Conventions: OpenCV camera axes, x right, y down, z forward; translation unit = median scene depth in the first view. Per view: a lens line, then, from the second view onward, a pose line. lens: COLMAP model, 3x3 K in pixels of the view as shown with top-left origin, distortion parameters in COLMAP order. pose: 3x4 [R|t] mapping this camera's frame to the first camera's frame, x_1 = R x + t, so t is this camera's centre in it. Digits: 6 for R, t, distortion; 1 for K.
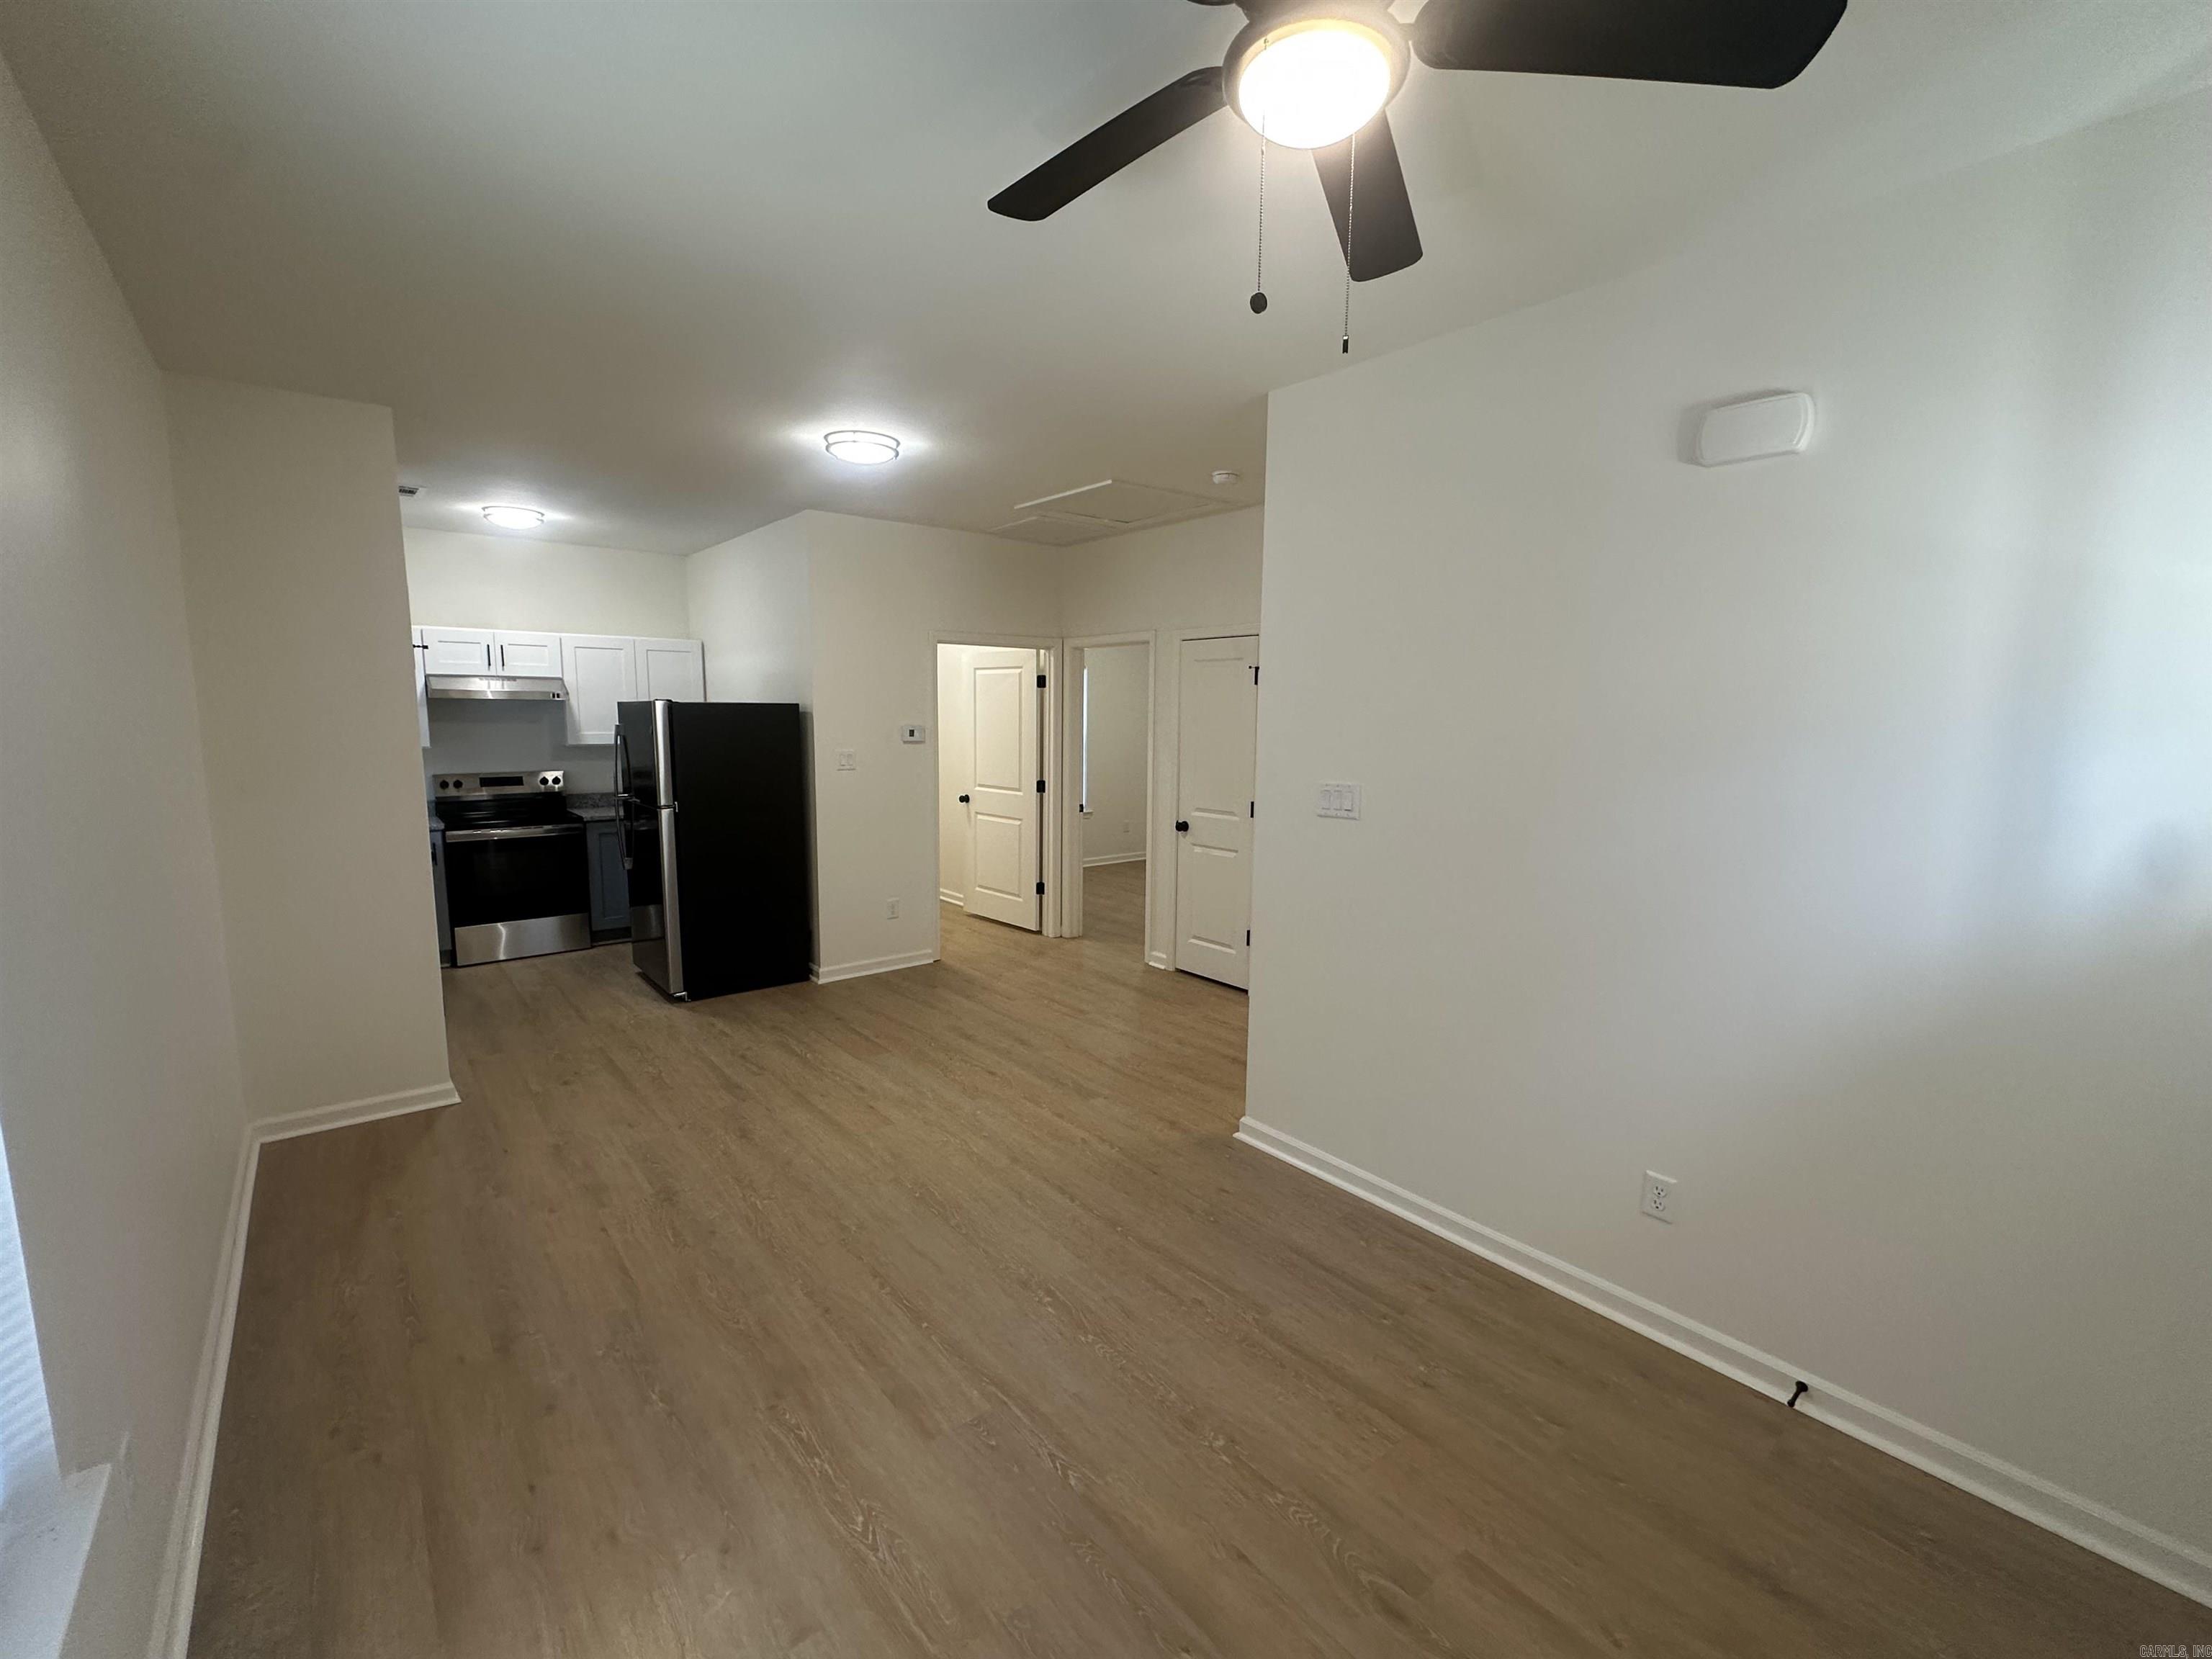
lens RADIAL K [[938.6, 0, 1106.0], [0, 938.6, 829.5], [0, 0, 1]] dist [-0.000710, -0.000057]
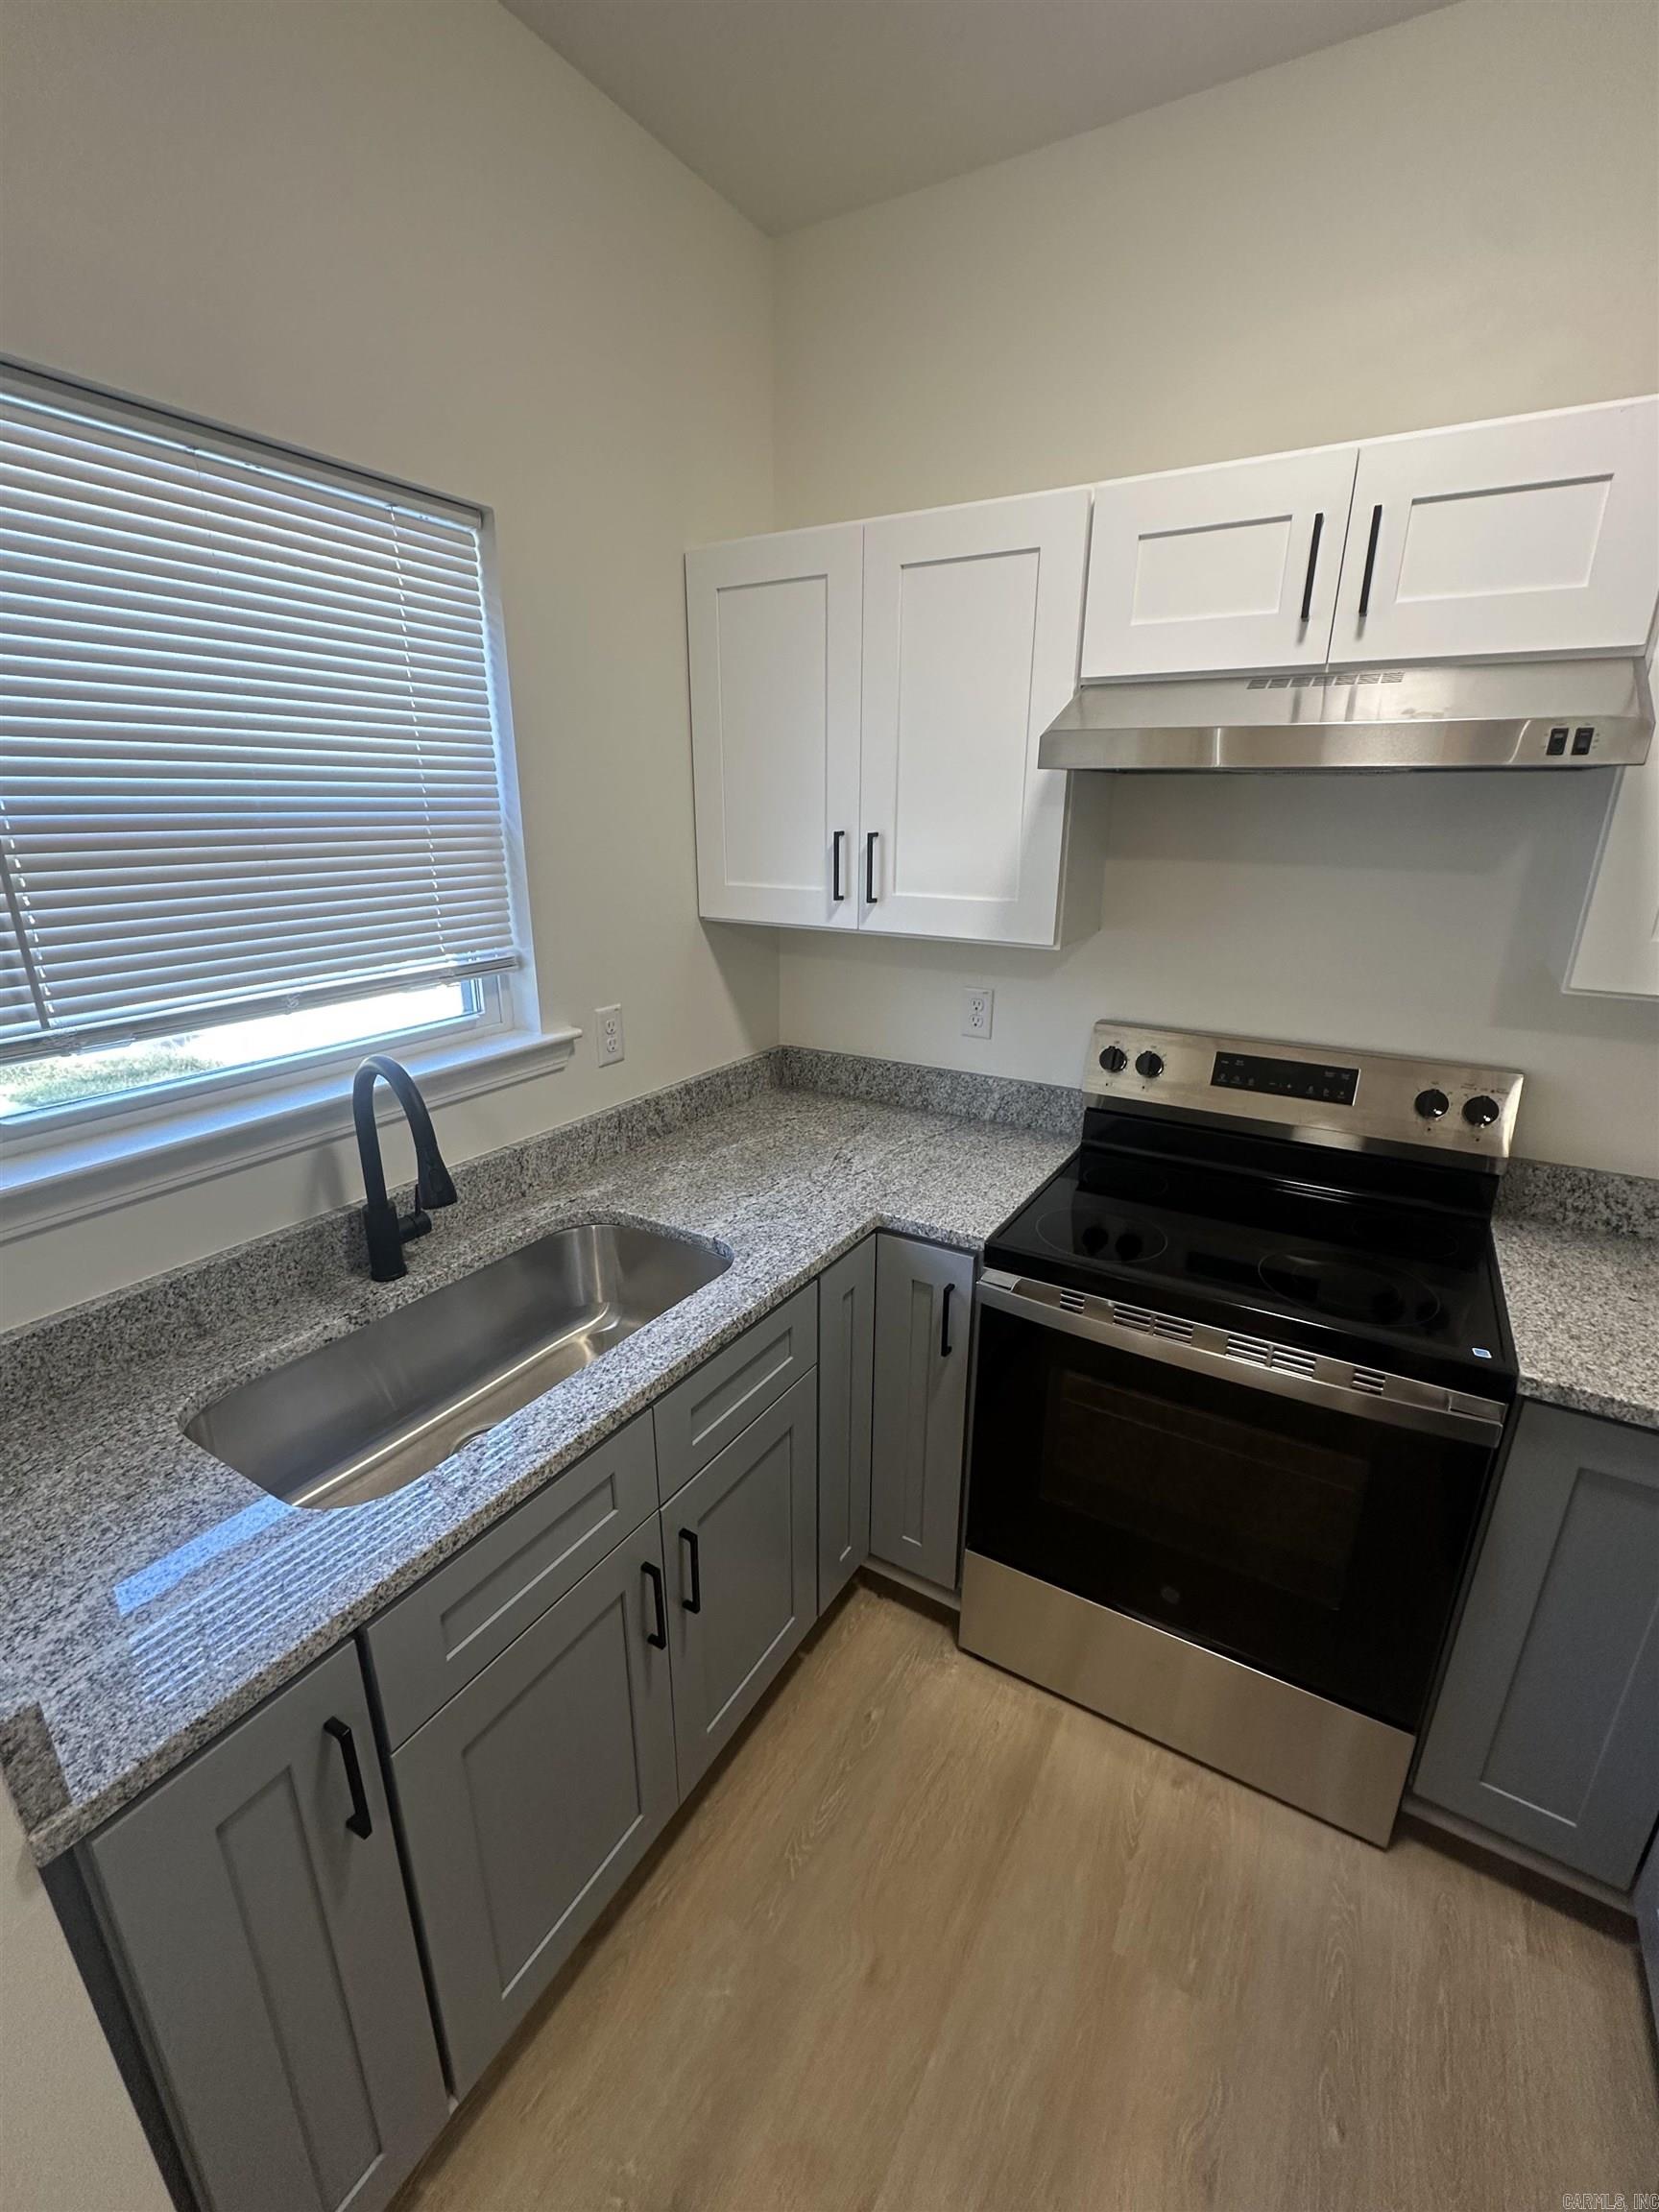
lens RADIAL K [[938.6, 0, 829.5], [0, 938.6, 1106.0], [0, 0, 1]] dist [-0.000710, -0.000057]
pose [[0.310131, 0.310968, -0.898397, -0.439600], [-0.079514, 0.950165, 0.301438, -0.118471], [0.947363, -0.022050, 0.319402, 0.795816]]
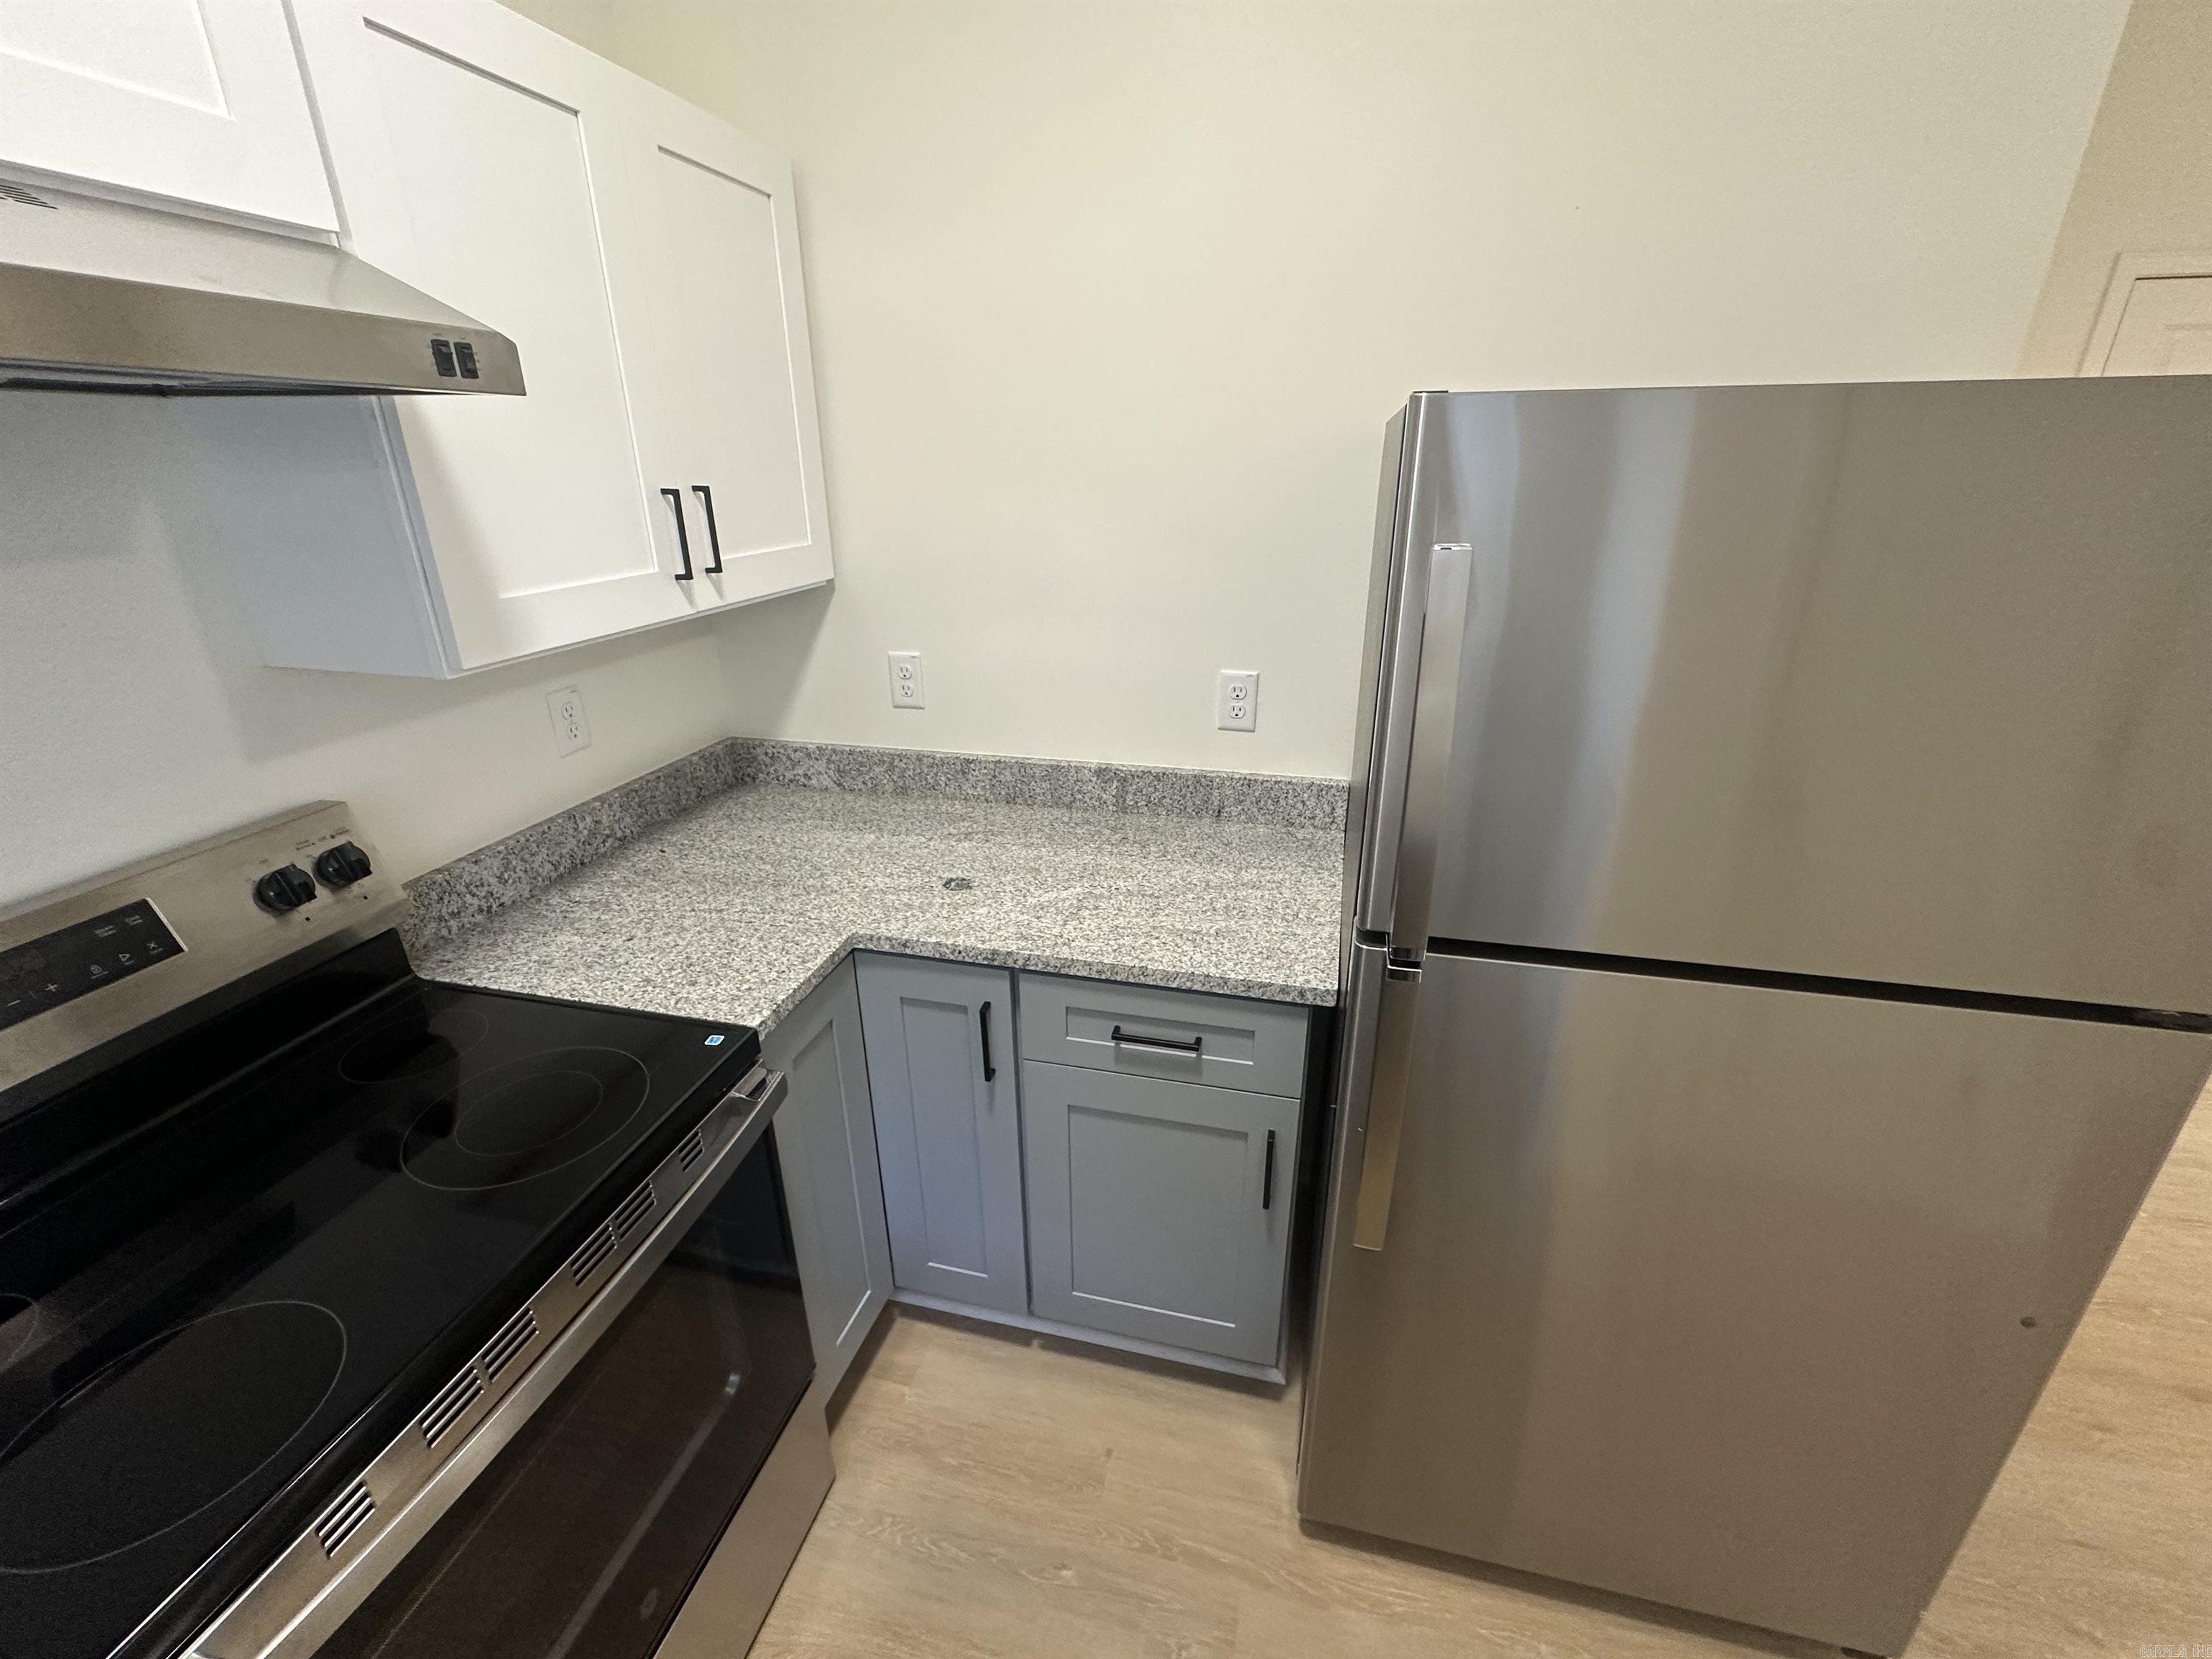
lens RADIAL K [[938.6, 0, 1106.0], [0, 938.6, 829.5], [0, 0, 1]] dist [-0.000710, -0.000057]
pose [[0.818115, -0.203573, 0.537817, -0.595674], [0.030876, 0.949445, 0.312413, -0.116378], [-0.574226, -0.238983, 0.783040, 0.806830]]
